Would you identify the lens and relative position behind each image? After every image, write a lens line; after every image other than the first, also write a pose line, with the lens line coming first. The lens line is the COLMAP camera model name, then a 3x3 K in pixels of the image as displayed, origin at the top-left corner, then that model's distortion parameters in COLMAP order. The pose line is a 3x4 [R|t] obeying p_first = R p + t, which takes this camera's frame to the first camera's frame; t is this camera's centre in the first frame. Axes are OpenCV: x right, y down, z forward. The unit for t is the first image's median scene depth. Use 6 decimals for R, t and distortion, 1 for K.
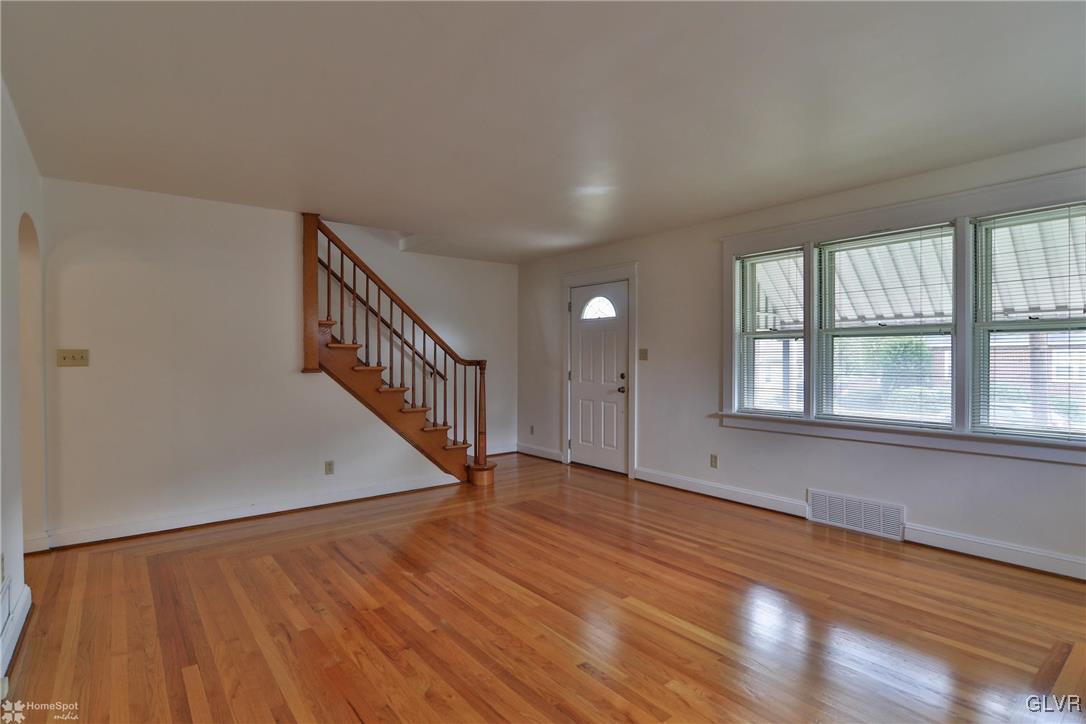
lens RADIAL K [[563.0, 0, 547.0], [0, 563.0, 359.9], [0, 0, 1]] dist [-0.012753, -0.000205]
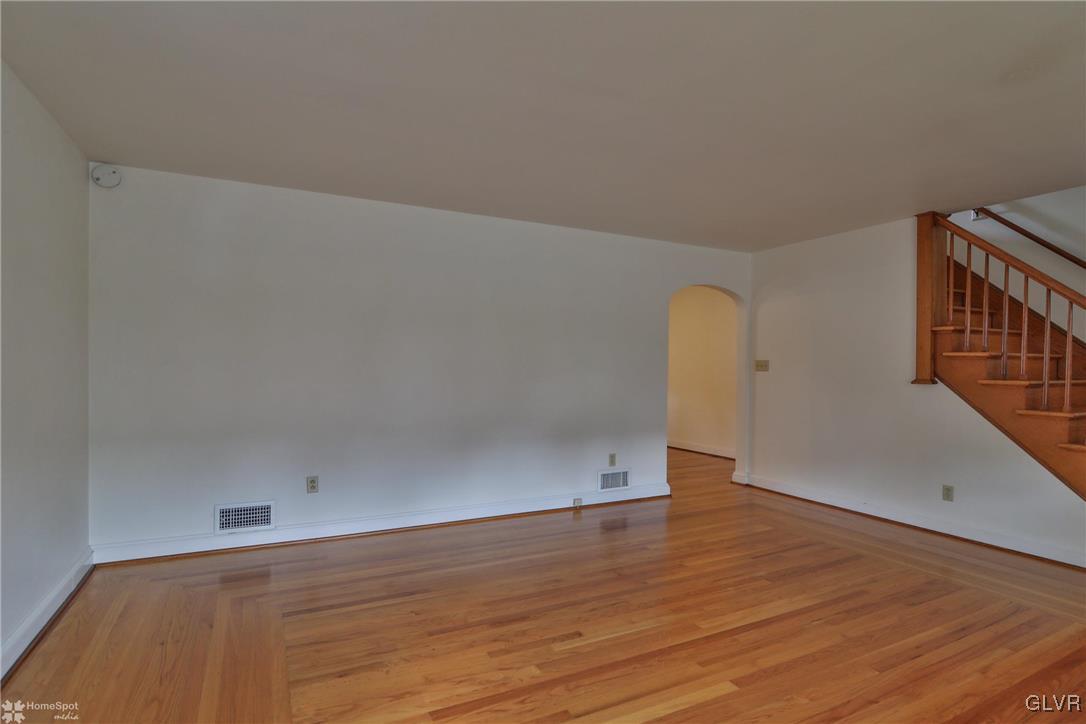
lens RADIAL K [[527.9, 0, 544.4], [0, 527.9, 362.5], [0, 0, 1]] dist [-0.018859, -0.000556]
pose [[-0.193967, -0.002887, -0.981004, 0.606764], [-0.014151, 0.999900, -0.000144, -0.003681], [0.980906, 0.013854, -0.193989, 0.607977]]
